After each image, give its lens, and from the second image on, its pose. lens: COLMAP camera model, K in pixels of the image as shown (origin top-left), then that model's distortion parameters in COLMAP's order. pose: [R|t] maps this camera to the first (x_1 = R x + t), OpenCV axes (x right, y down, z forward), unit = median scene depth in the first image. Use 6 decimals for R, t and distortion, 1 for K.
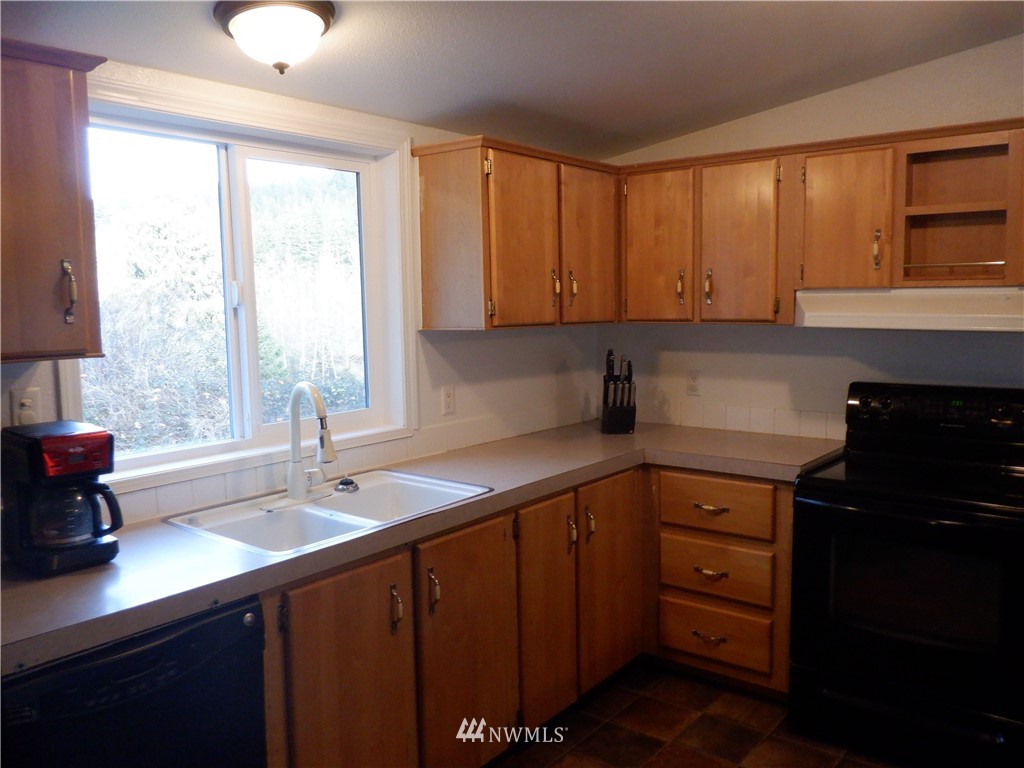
lens RADIAL K [[836.8, 0, 512.0], [0, 836.8, 384.0], [0, 0, 1]] dist [-0.012107, -0.002642]
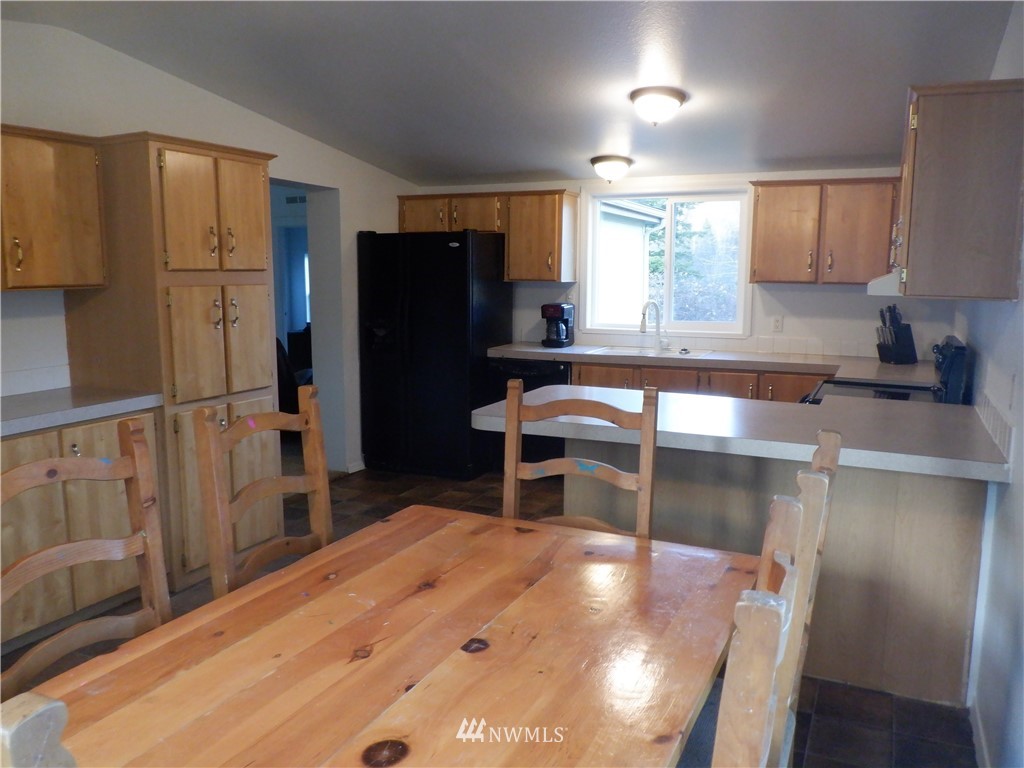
lens RADIAL K [[836.8, 0, 512.0], [0, 836.8, 384.0], [0, 0, 1]] dist [-0.012107, -0.002642]
pose [[0.234499, 0.149095, -0.960615, 1.589033], [-0.108242, 0.986028, 0.126617, -0.019504], [0.966071, 0.074287, 0.247361, 0.030505]]
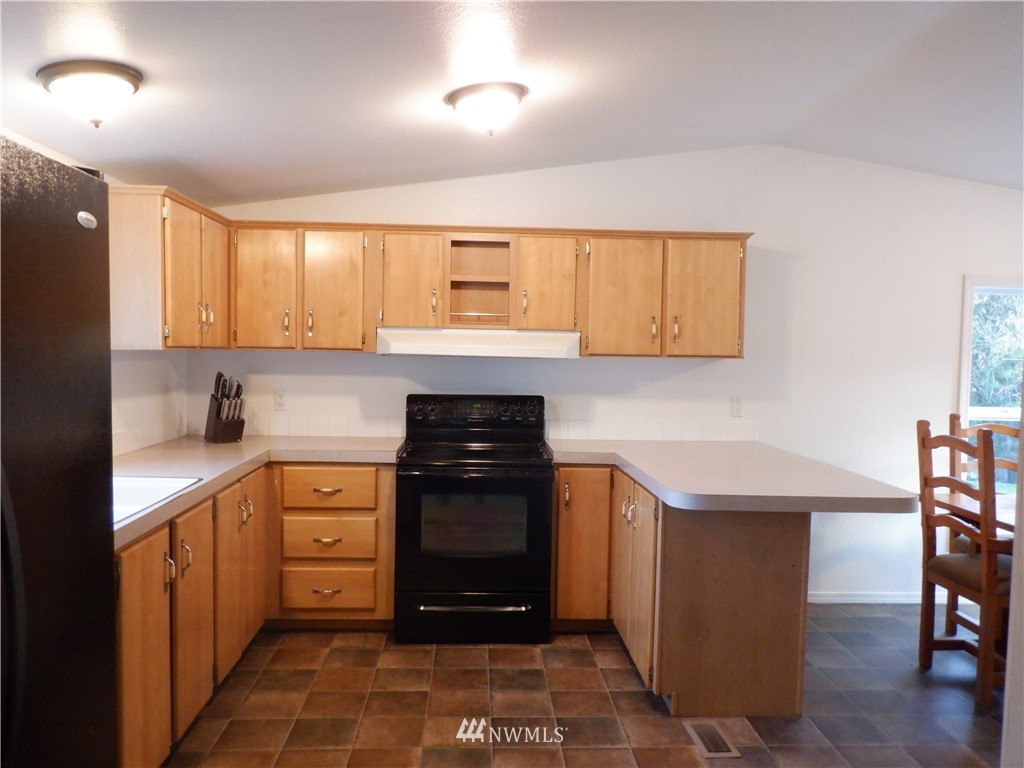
lens RADIAL K [[836.8, 0, 512.0], [0, 836.8, 384.0], [0, 0, 1]] dist [-0.012107, -0.002642]
pose [[0.758054, -0.001575, 0.652190, -0.397219], [0.037107, 0.998481, -0.040718, 0.046213], [-0.651136, 0.055068, 0.756961, -0.188193]]
